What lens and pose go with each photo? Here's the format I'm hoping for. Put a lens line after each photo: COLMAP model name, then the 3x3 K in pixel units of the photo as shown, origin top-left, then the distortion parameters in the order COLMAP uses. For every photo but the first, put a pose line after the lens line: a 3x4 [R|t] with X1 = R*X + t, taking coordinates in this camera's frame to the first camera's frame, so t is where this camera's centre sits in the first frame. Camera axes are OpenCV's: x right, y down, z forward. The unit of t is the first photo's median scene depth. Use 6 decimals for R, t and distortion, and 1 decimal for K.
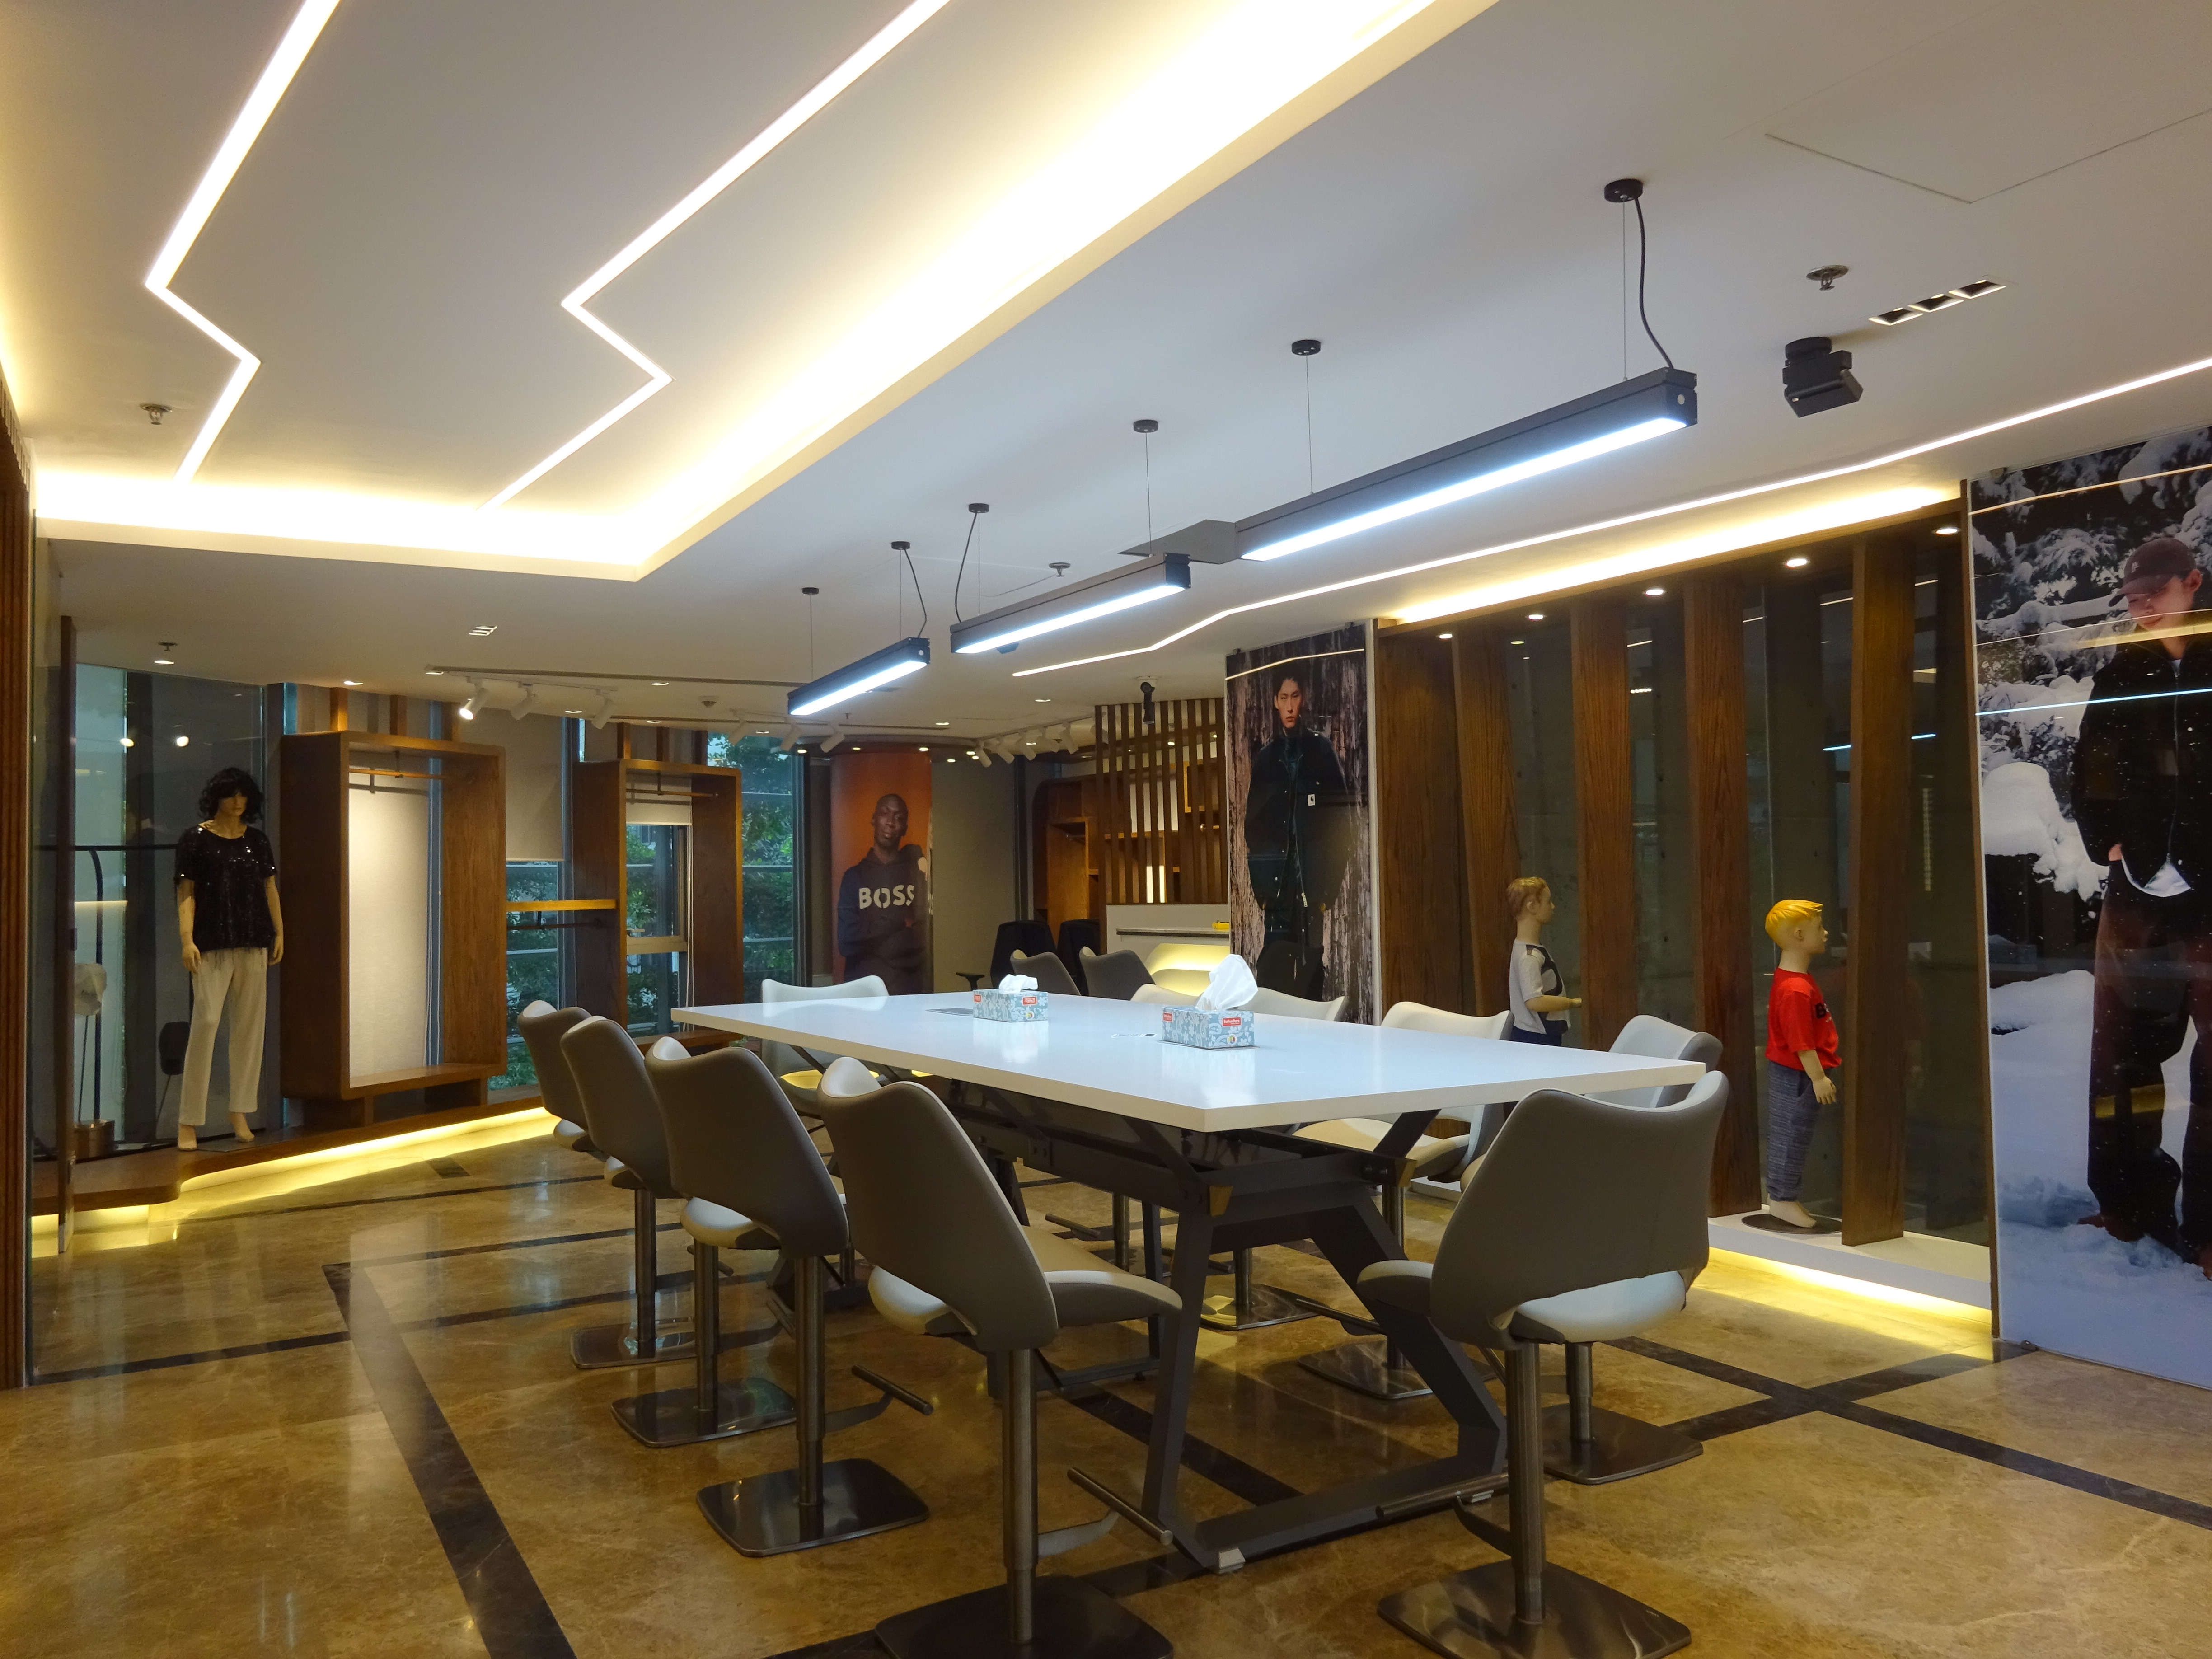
lens RADIAL K [[1610.3, 0, 1095.6], [0, 1610.3, 842.7], [0, 0, 1]] dist [-0.037998, 0.004233]
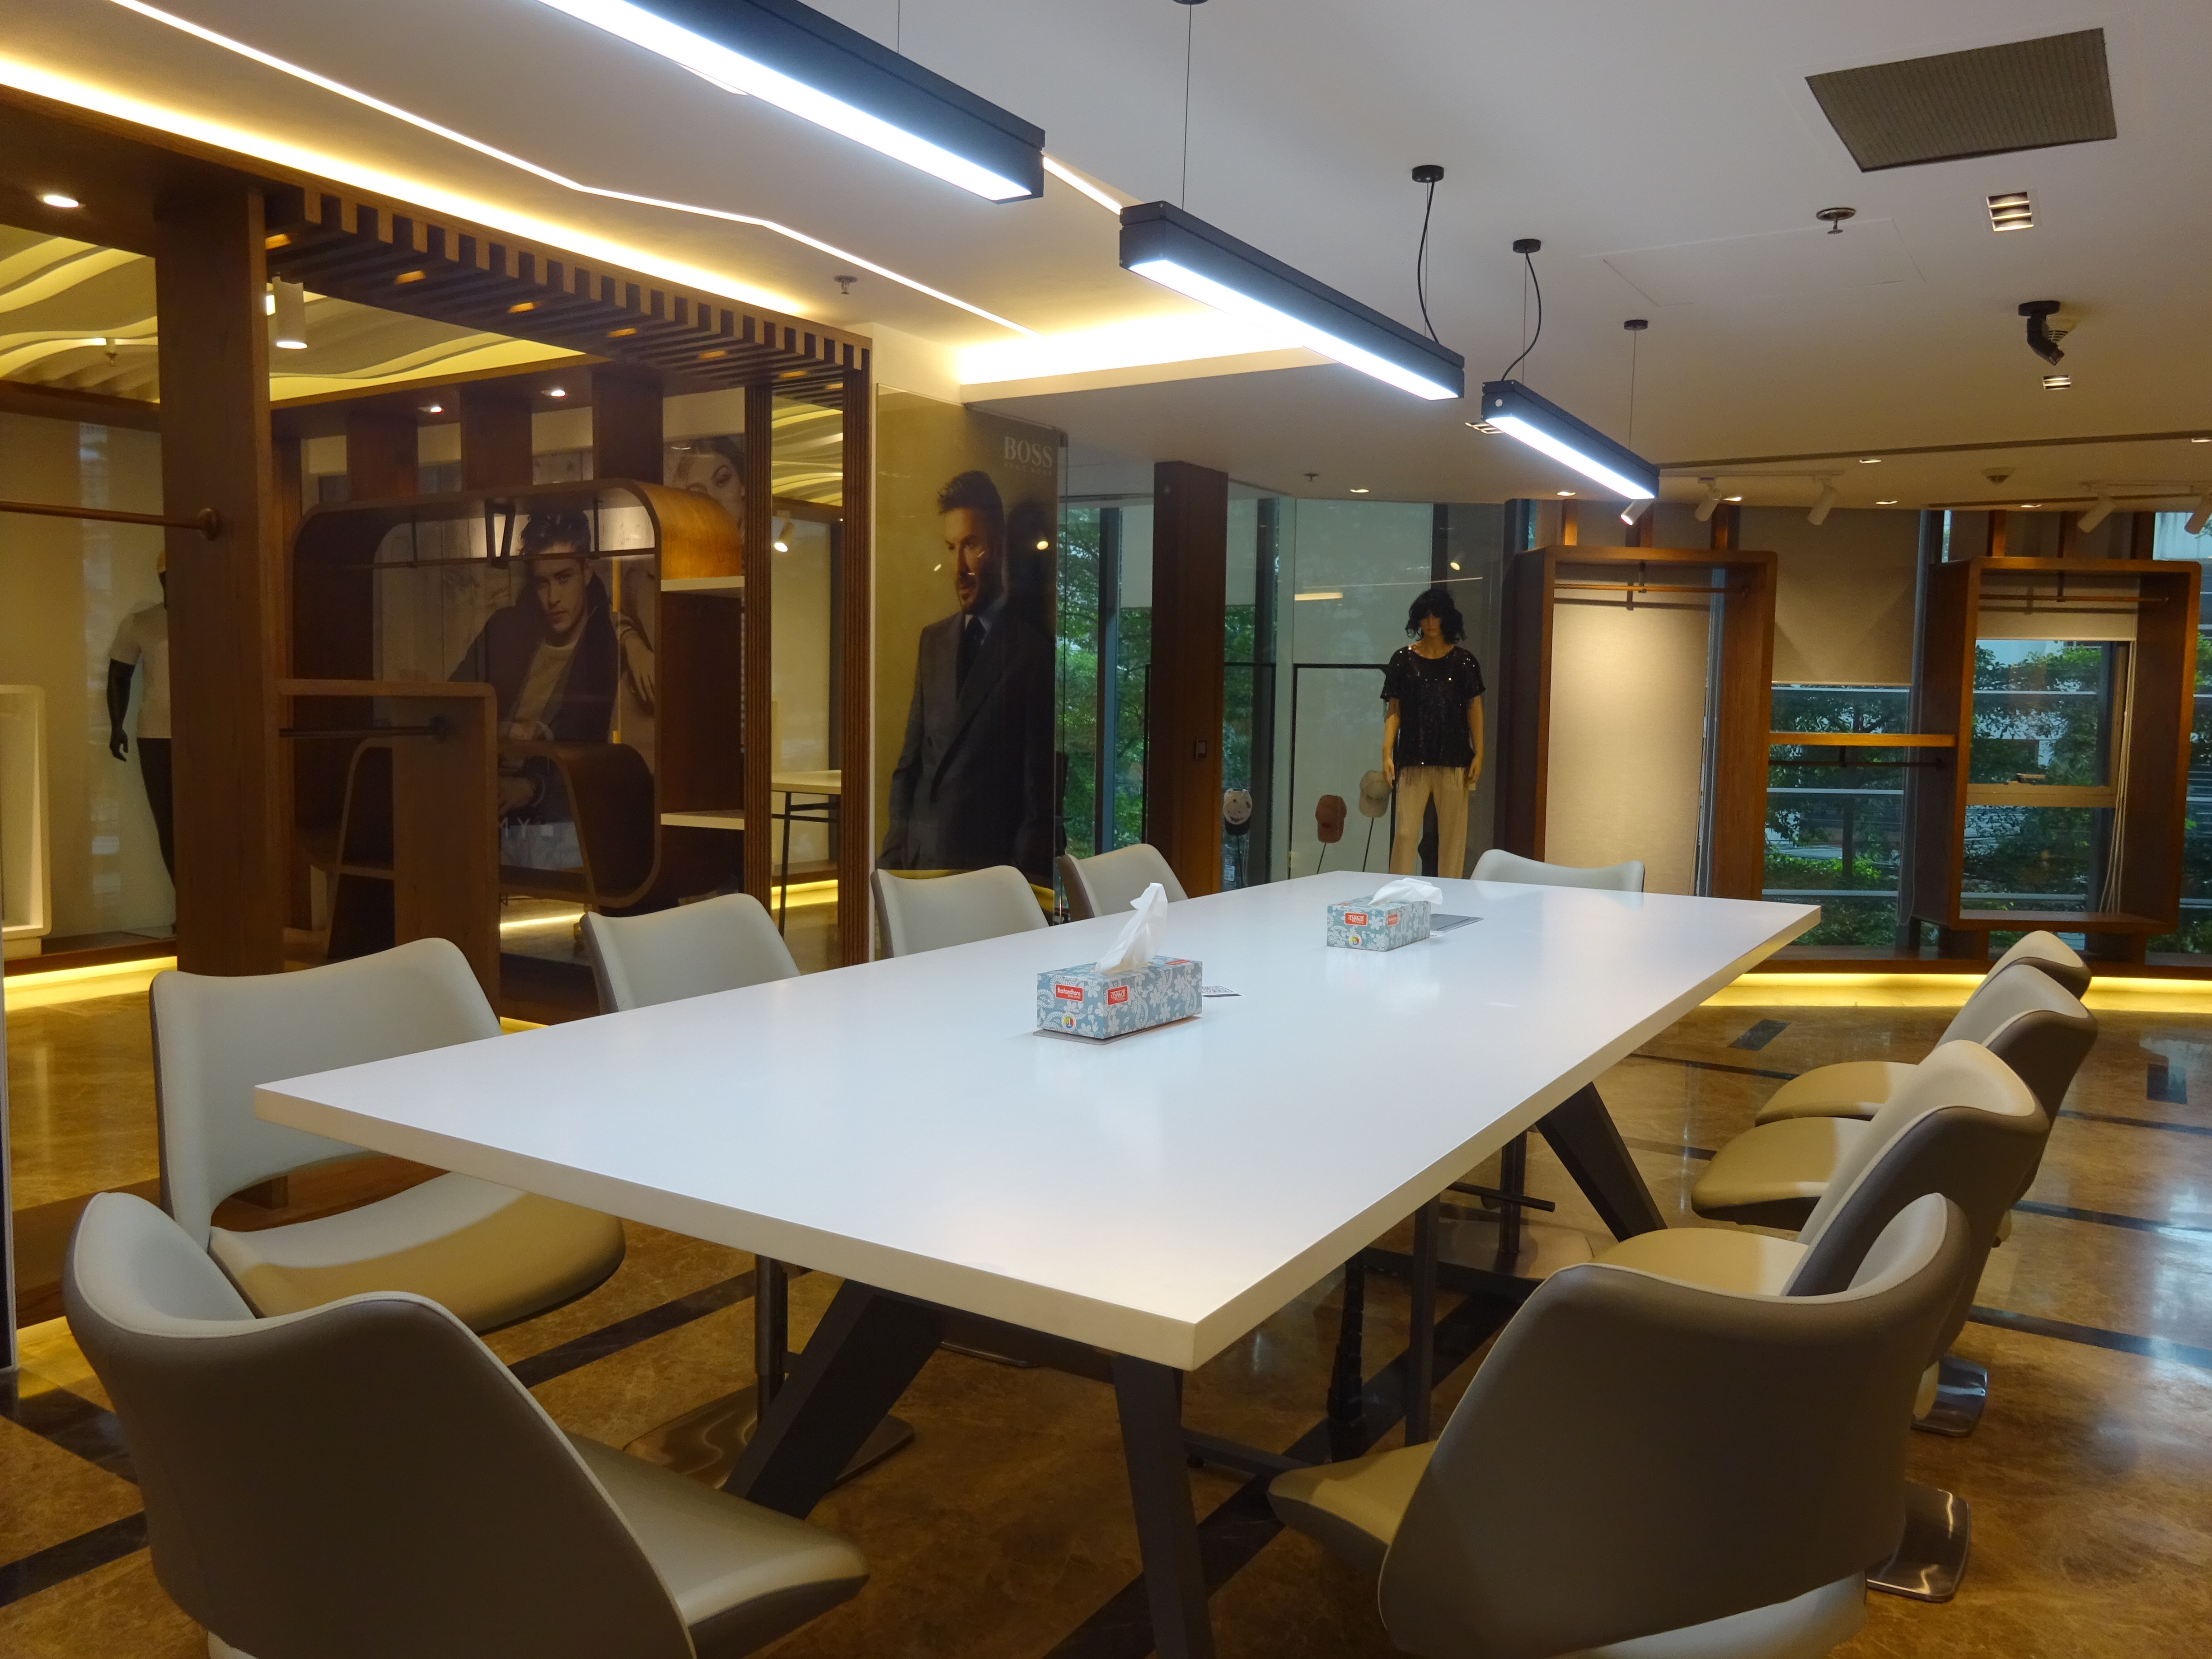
lens RADIAL K [[1610.3, 0, 1098.4], [0, 1610.3, 817.2], [0, 0, 1]] dist [-0.037998, 0.004233]
pose [[0.452183, 0.090762, -0.887295, 0.250370], [0.000809, 0.994767, 0.102167, -0.006270], [0.891925, -0.046916, 0.449743, 0.301206]]
